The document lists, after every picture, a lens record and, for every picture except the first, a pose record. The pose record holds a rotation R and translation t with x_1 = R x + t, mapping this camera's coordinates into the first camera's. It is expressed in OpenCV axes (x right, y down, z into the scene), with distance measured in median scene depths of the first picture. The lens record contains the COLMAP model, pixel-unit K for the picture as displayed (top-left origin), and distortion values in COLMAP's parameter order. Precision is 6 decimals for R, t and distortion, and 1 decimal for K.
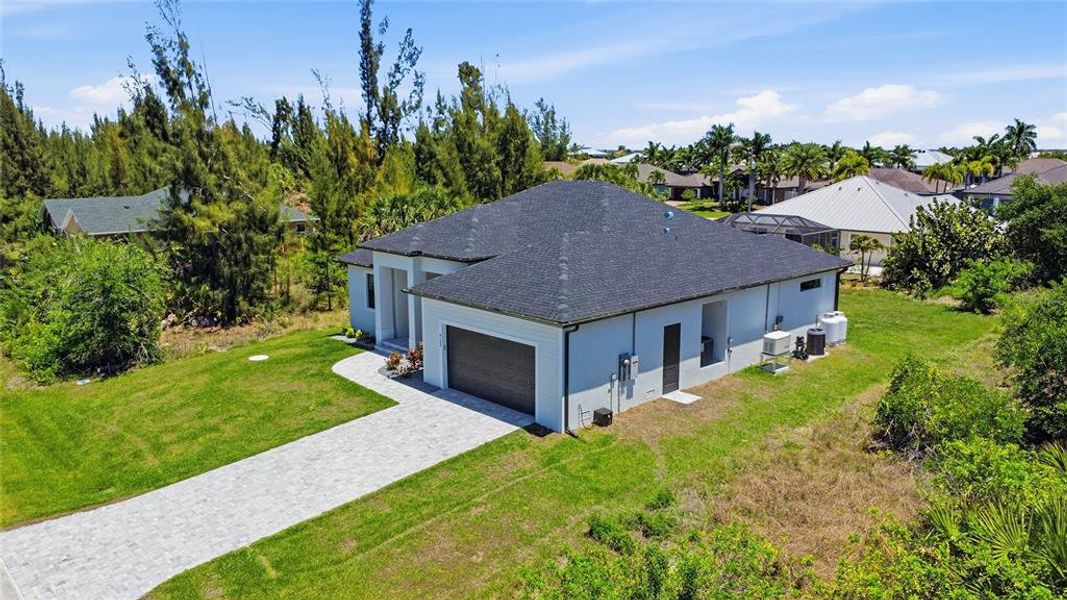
lens RADIAL K [[809.9, 0, 533.5], [0, 809.9, 300.0], [0, 0, 1]] dist [-0.004892, -0.003596]
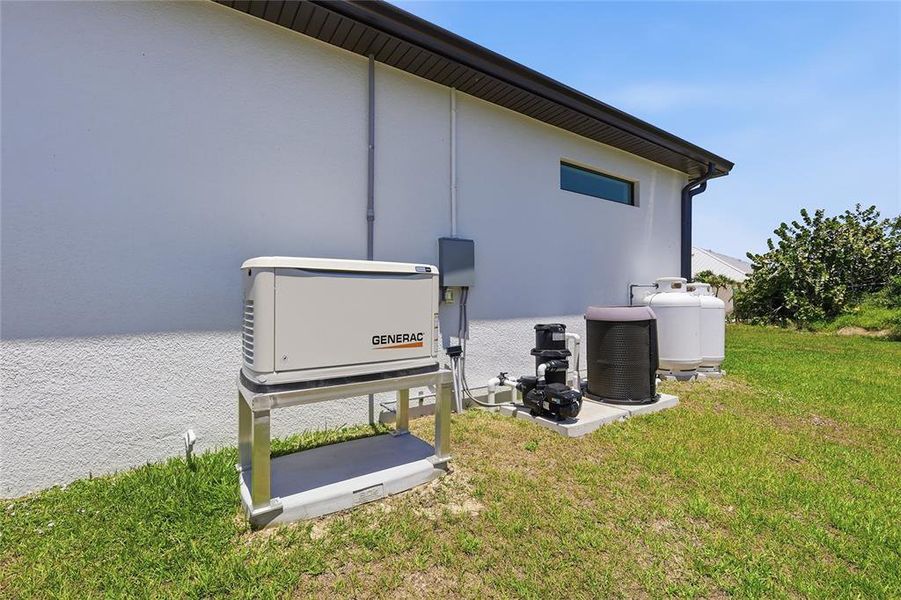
lens RADIAL K [[395.5, 0, 450.5], [0, 395.5, 300.0], [0, 0, 1]] dist [0.000043, 0.000073]
pose [[0.987714, 0.000948, -0.156269, 0.307013], [-0.028705, 0.984068, -0.175463, 0.058046], [0.153613, 0.177793, 0.972005, 0.842318]]
